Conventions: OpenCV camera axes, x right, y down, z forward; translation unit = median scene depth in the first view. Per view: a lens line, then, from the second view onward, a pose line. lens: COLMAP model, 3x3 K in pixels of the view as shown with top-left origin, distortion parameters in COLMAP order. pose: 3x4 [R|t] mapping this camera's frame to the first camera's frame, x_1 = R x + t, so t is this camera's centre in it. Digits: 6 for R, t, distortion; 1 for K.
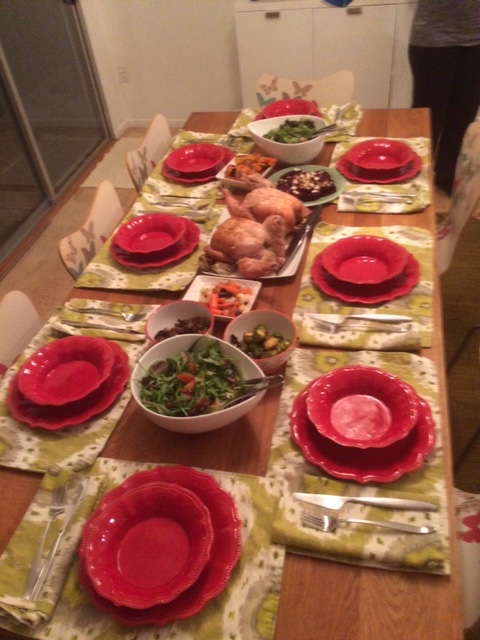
lens RADIAL K [[598.6, 0, 240.0], [0, 598.6, 320.0], [0, 0, 1]] dist [0.046297, -0.003060]
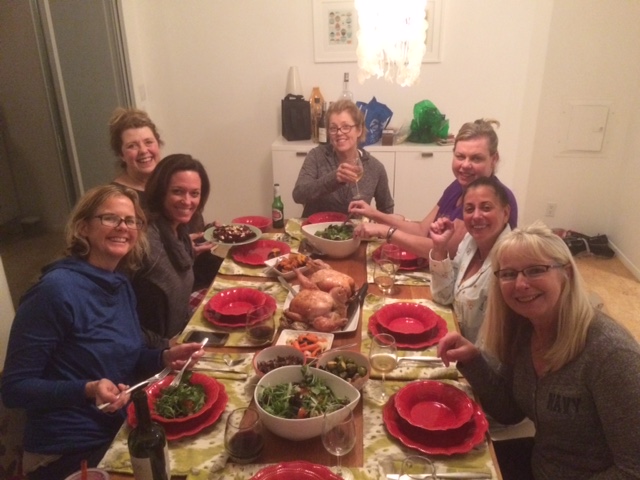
lens RADIAL K [[598.6, 0, 320.0], [0, 598.6, 240.0], [0, 0, 1]] dist [0.046297, -0.003060]
pose [[0.984079, 0.035027, 0.174244, -0.227990], [0.022462, 0.948015, -0.317432, 0.156103], [-0.176305, 0.316292, 0.932135, -0.288594]]
